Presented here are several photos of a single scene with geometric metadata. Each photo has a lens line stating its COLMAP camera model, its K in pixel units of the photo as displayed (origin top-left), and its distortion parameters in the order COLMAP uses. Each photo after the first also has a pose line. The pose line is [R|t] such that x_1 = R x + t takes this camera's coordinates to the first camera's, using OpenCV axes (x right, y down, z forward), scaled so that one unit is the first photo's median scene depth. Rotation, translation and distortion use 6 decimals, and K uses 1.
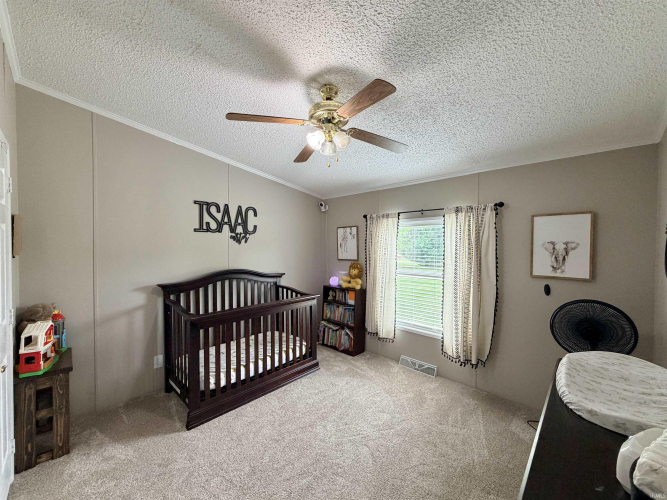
lens RADIAL K [[265.6, 0, 331.0], [0, 265.6, 249.4], [0, 0, 1]] dist [-0.001019, -0.000665]
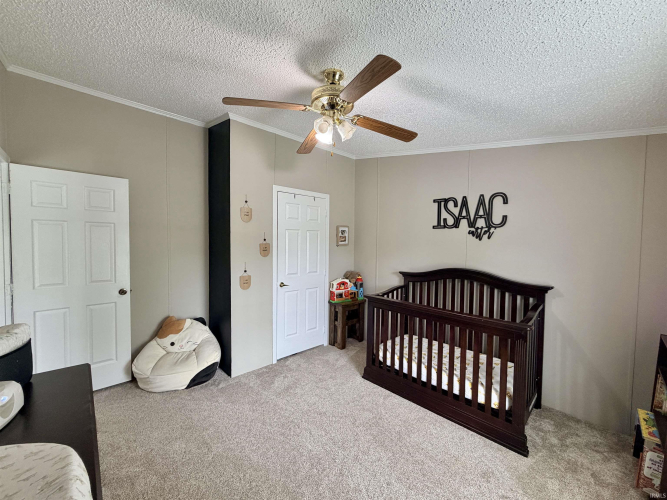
lens RADIAL K [[265.6, 0, 330.8], [0, 265.6, 249.7], [0, 0, 1]] dist [-0.001019, -0.000665]
pose [[-0.042928, 0.029645, -0.998638, 0.547824], [-0.031238, 0.999031, 0.030999, -0.002294], [0.998590, 0.032526, -0.041961, 0.601947]]
